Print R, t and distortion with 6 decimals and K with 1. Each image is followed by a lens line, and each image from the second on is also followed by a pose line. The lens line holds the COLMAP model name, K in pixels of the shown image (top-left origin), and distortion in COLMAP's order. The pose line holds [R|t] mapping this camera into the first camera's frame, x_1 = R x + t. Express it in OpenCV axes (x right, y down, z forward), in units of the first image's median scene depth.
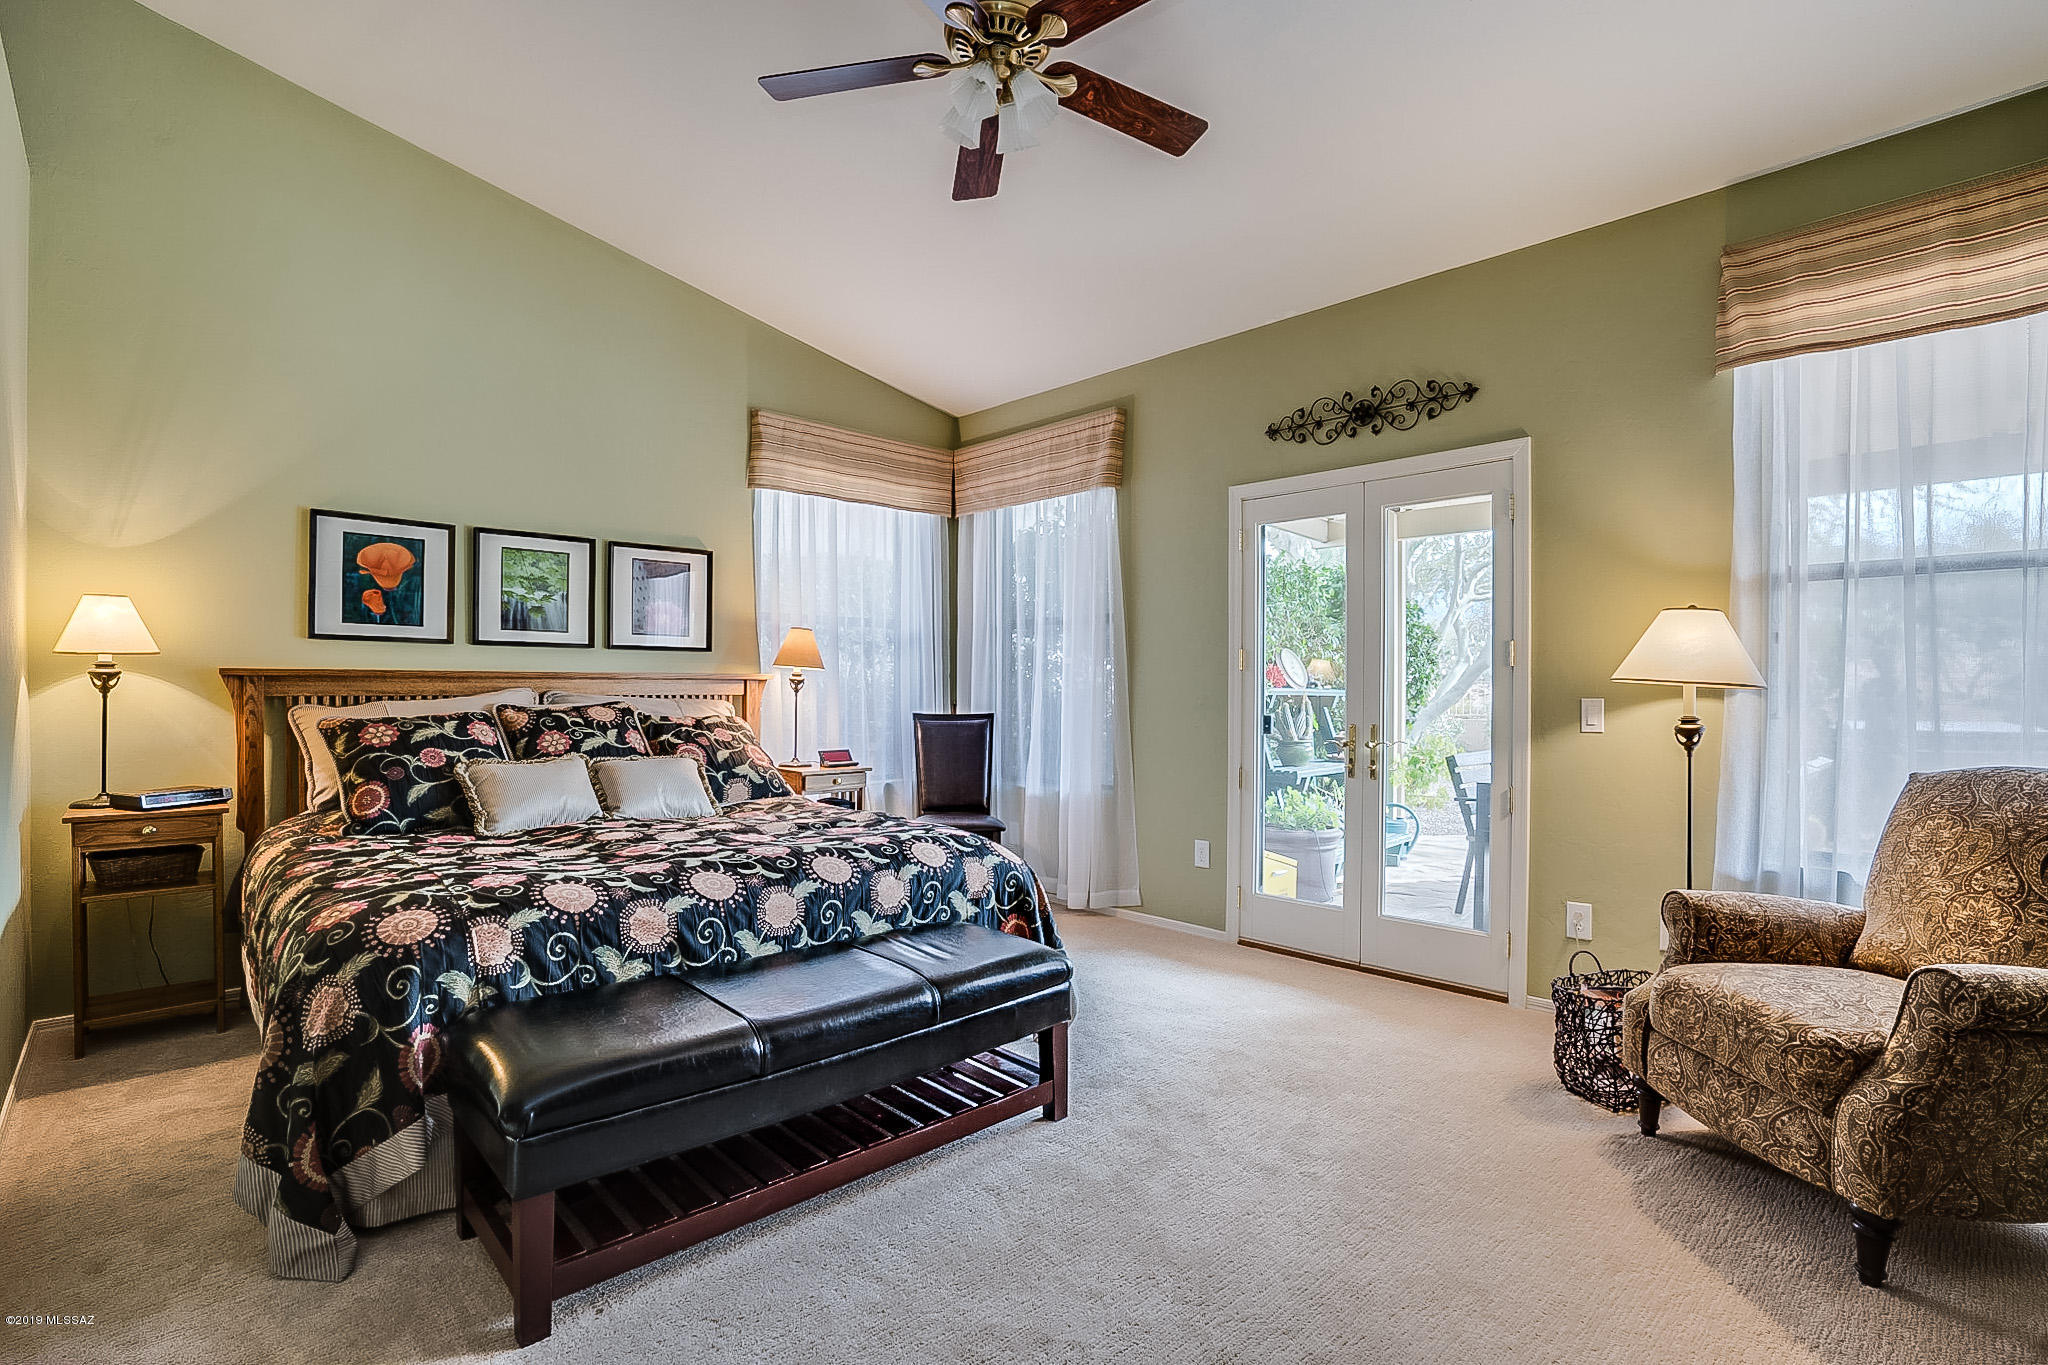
lens RADIAL K [[960.9, 0, 1031.0], [0, 960.9, 686.7], [0, 0, 1]] dist [-0.058448, 0.023200]
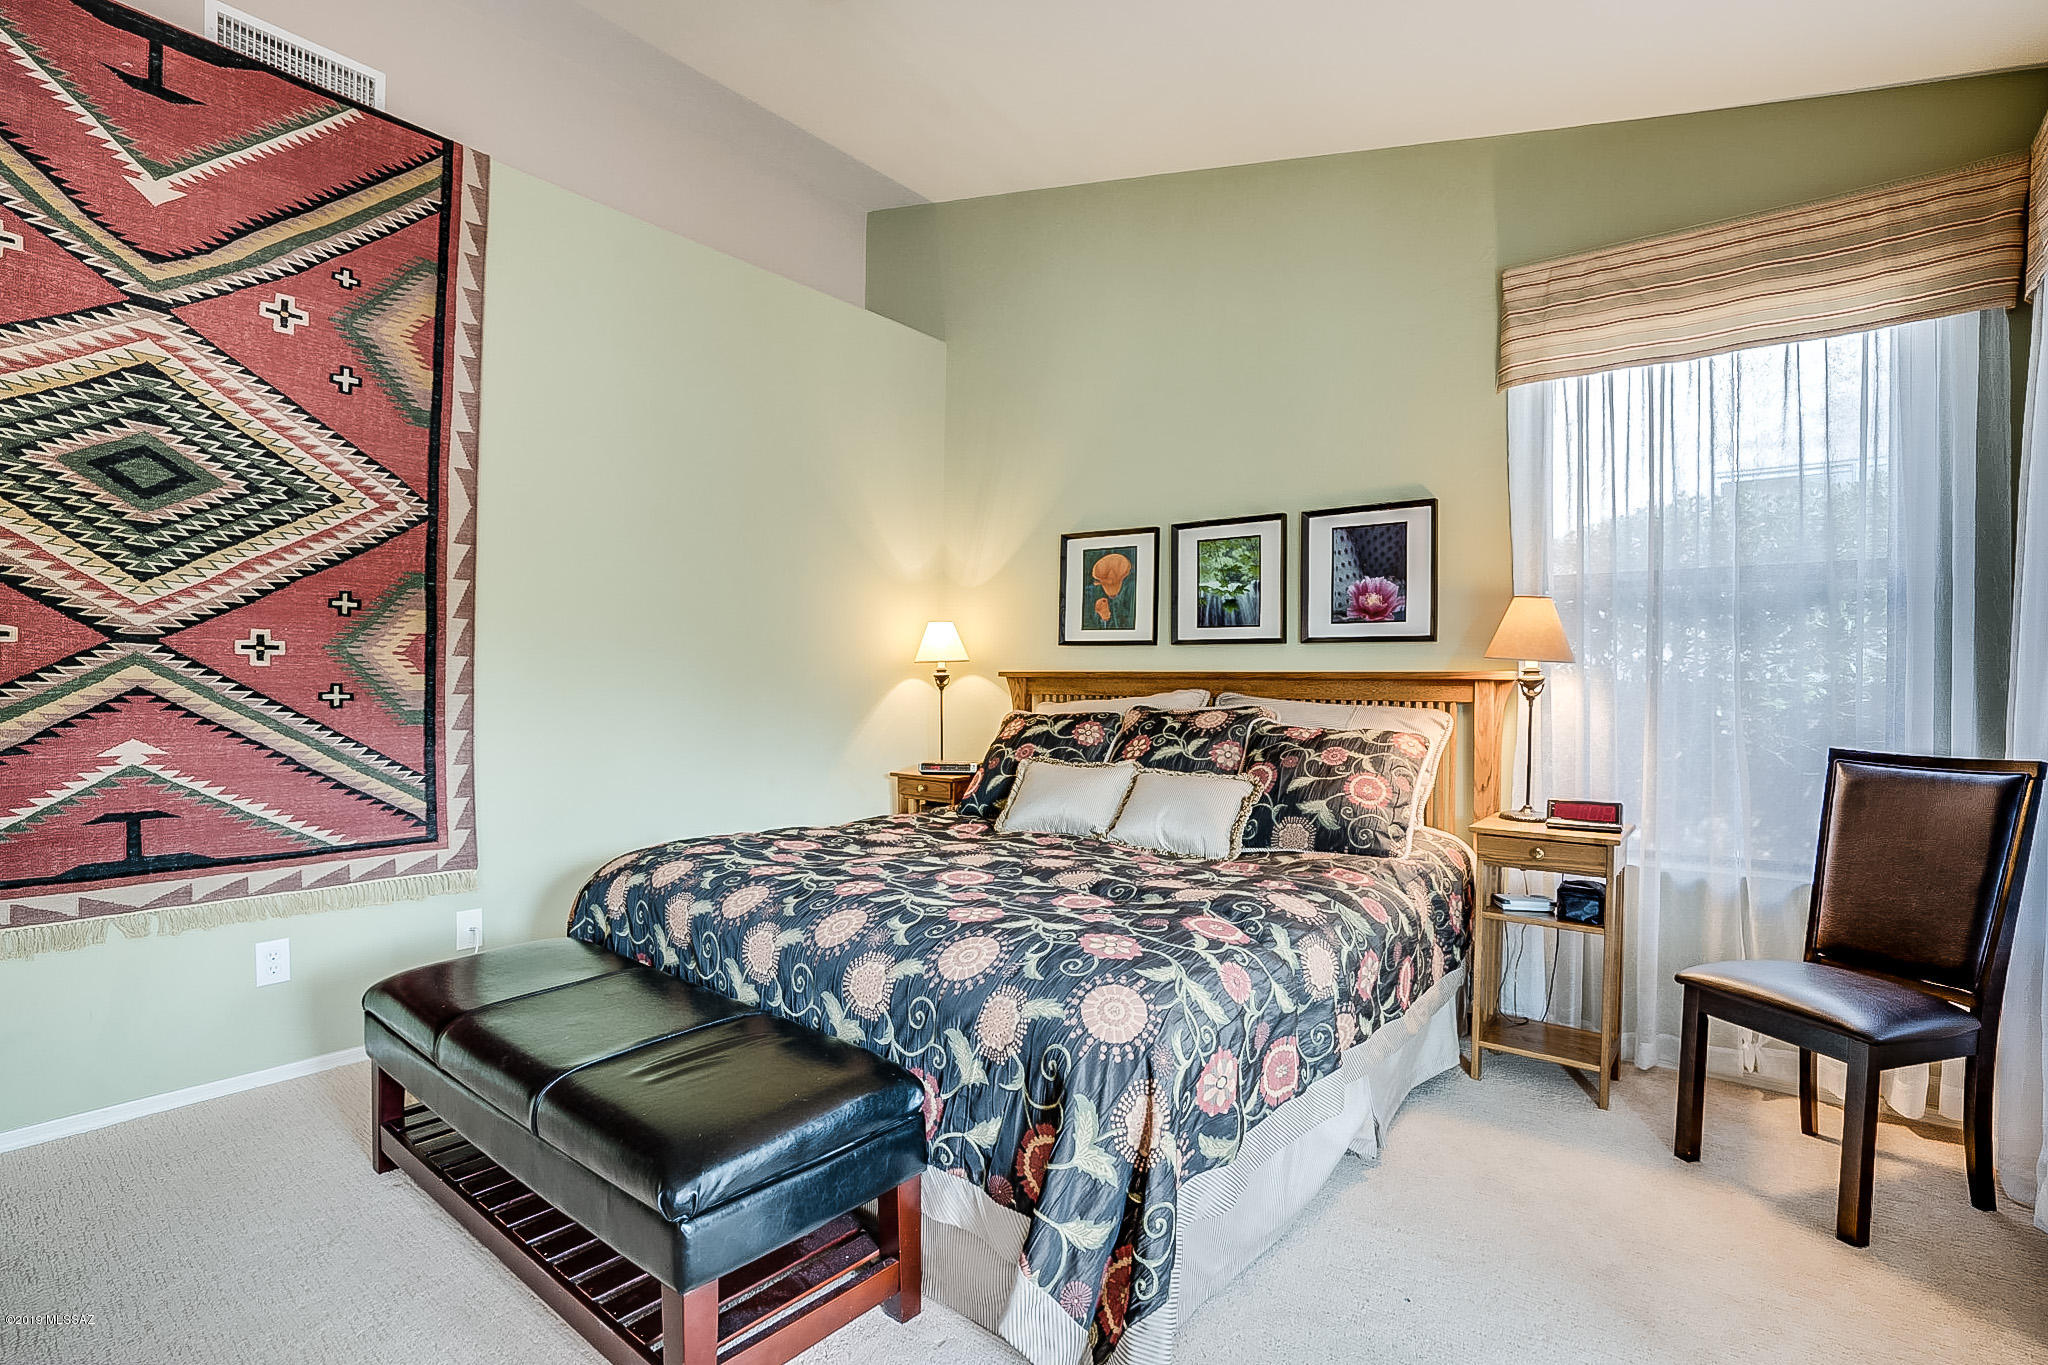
lens RADIAL K [[960.9, 0, 1031.0], [0, 960.9, 686.7], [0, 0, 1]] dist [-0.058448, 0.023200]
pose [[0.146122, -0.000250, -0.989266, 0.377962], [-0.010540, 0.999943, -0.001809, 0.002440], [0.989210, 0.010691, 0.146111, 0.714624]]
